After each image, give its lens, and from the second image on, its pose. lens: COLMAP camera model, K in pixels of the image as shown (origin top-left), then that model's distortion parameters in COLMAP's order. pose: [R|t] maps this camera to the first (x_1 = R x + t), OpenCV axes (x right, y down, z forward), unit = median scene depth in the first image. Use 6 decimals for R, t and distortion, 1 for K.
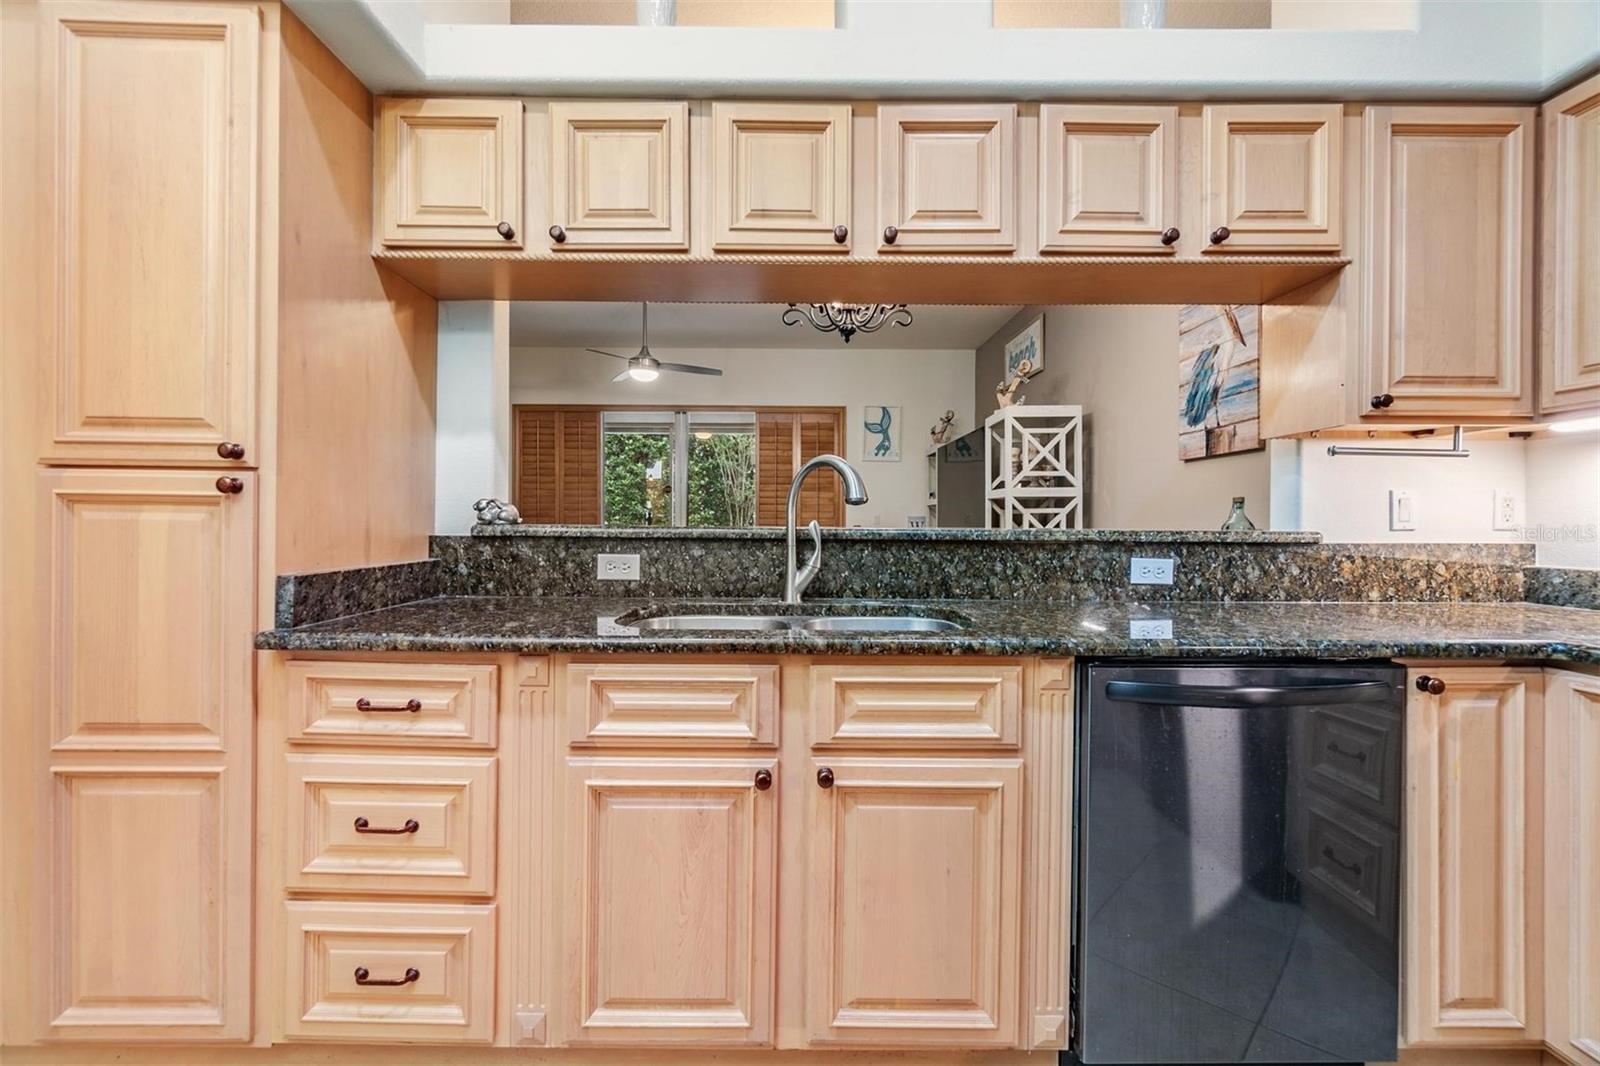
lens RADIAL K [[696.8, 0, 793.0], [0, 696.8, 525.0], [0, 0, 1]] dist [-0.005611, 0.001133]
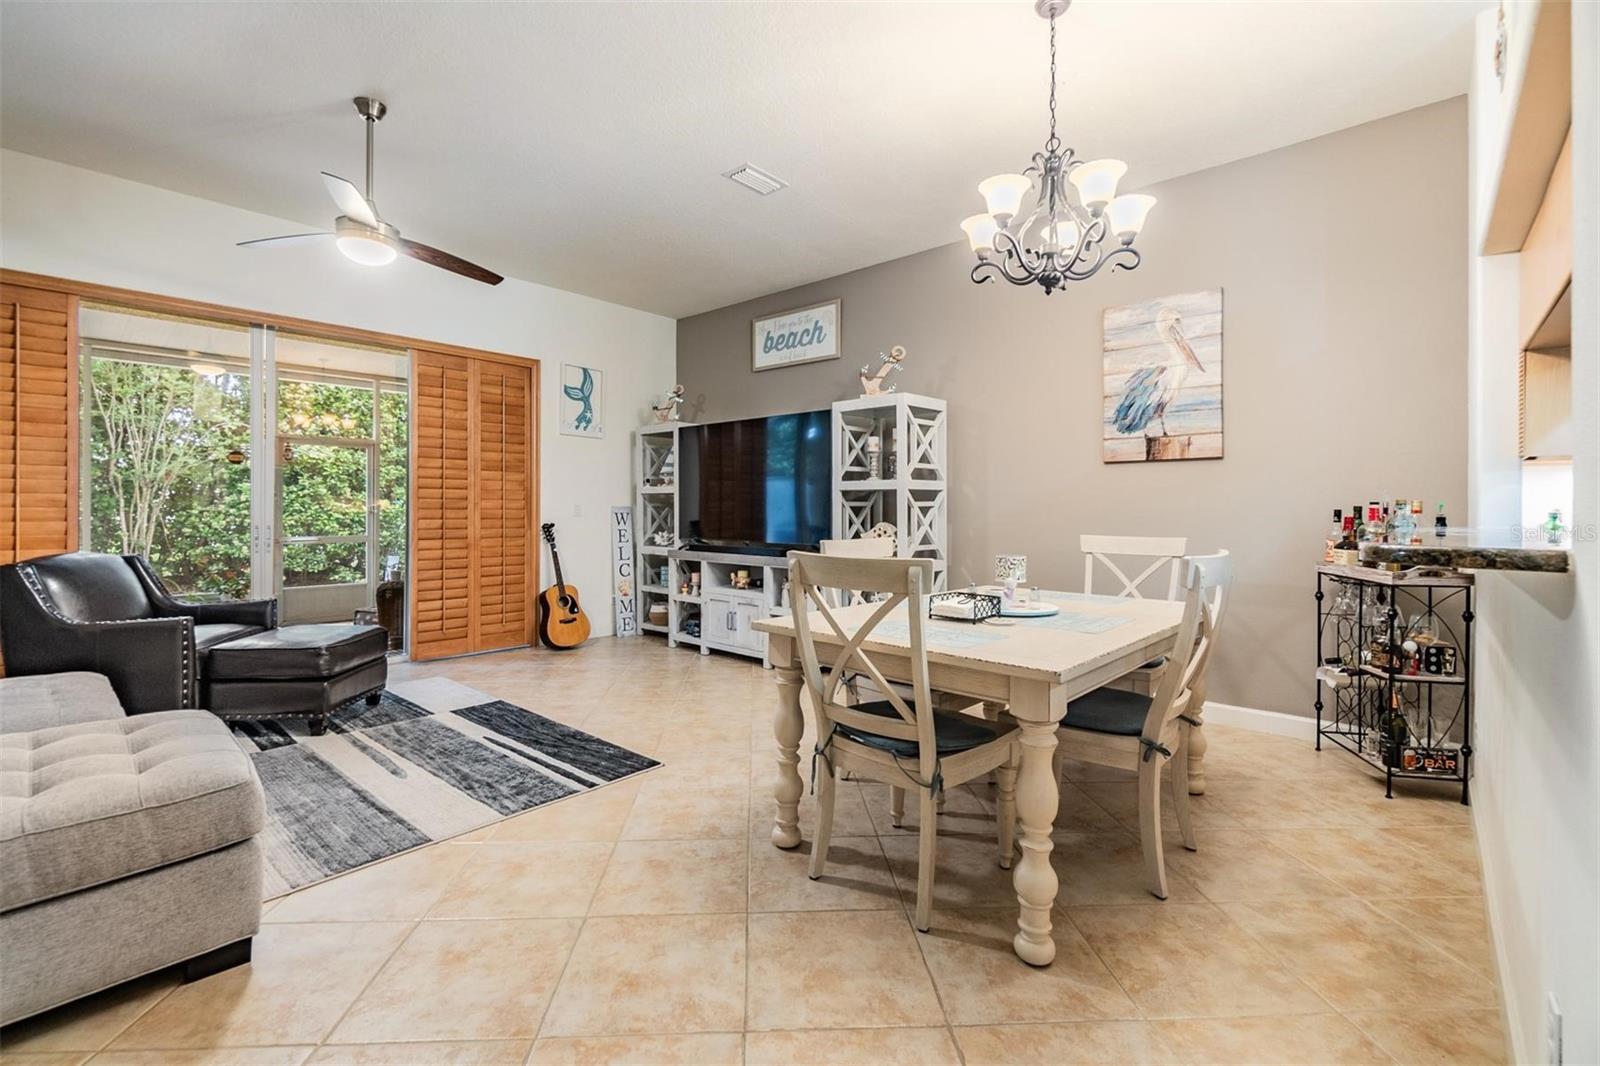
lens RADIAL K [[696.8, 0, 792.0], [0, 696.8, 512.4], [0, 0, 1]] dist [-0.005611, 0.001133]
pose [[0.675894, -0.005225, 0.736980, -1.067486], [0.002908, 0.999986, 0.004423, -0.028959], [-0.736993, -0.000847, 0.675900, 1.032957]]
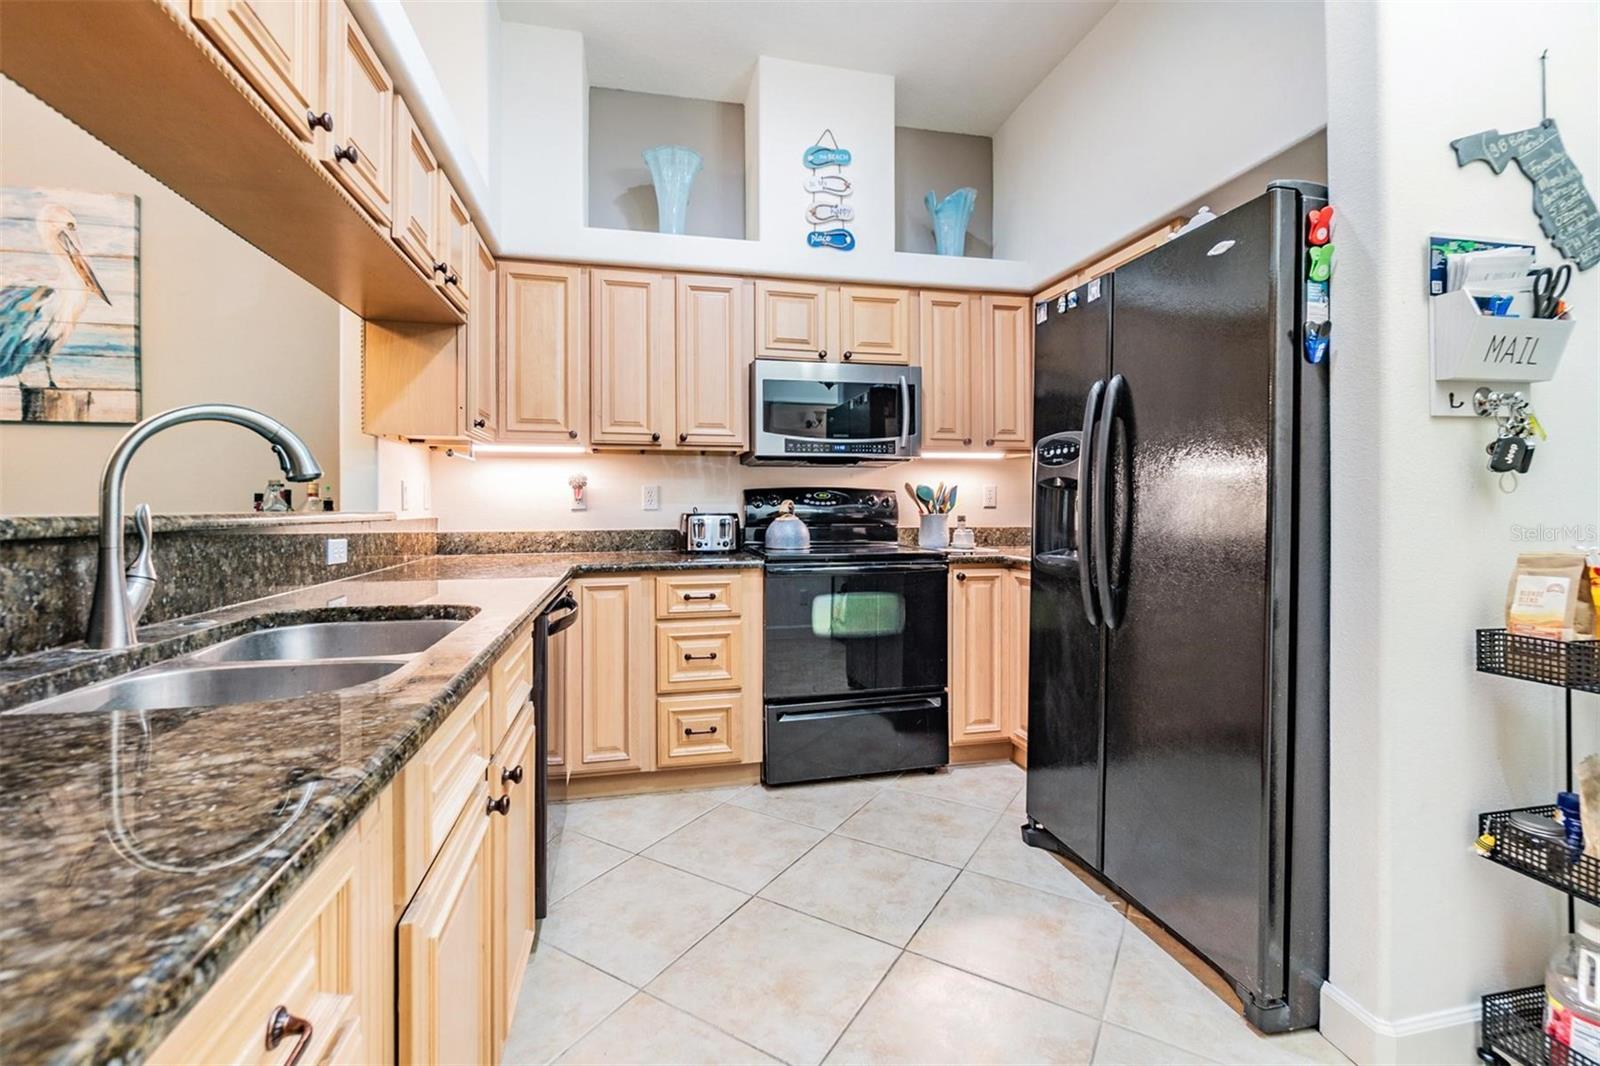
lens RADIAL K [[696.8, 0, 790.8], [0, 696.8, 507.3], [0, 0, 1]] dist [-0.005611, 0.001133]
pose [[-0.215218, -0.005985, 0.976548, -0.581749], [0.004337, 0.999966, 0.007084, -0.003776], [-0.976556, 0.005760, -0.215185, 0.503598]]
